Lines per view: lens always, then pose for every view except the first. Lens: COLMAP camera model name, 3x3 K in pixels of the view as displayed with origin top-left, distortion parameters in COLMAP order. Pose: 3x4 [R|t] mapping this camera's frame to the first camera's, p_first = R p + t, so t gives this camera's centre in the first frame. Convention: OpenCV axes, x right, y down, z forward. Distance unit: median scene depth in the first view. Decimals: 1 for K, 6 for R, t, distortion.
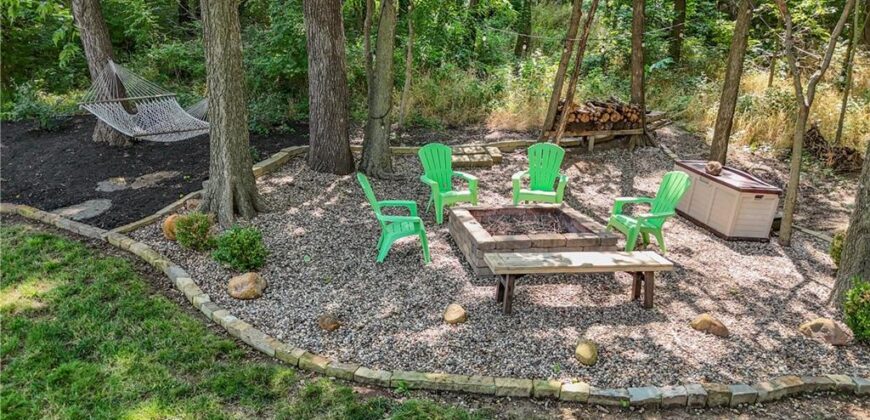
lens RADIAL K [[635.5, 0, 435.0], [0, 635.5, 210.0], [0, 0, 1]] dist [0.058140, -0.052503]
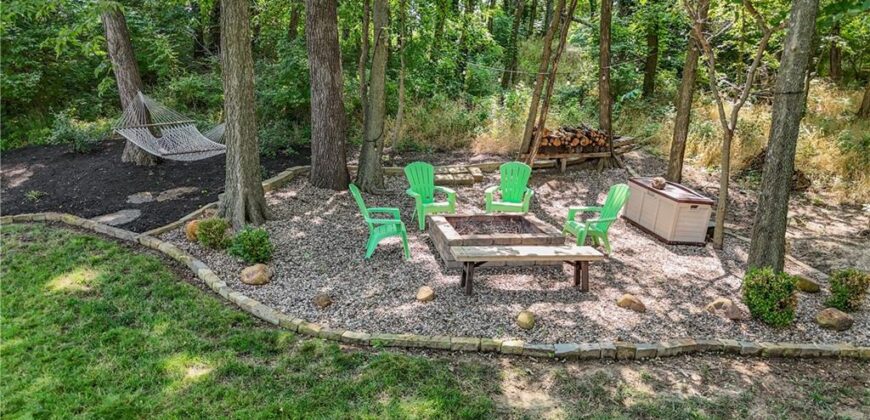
lens RADIAL K [[635.5, 0, 435.0], [0, 635.5, 210.0], [0, 0, 1]] dist [0.058140, -0.052503]
pose [[0.999968, 0.000963, -0.007964, 0.043372], [-0.001338, 0.998881, -0.047280, 0.042382], [0.007910, 0.047289, 0.998850, -0.172726]]
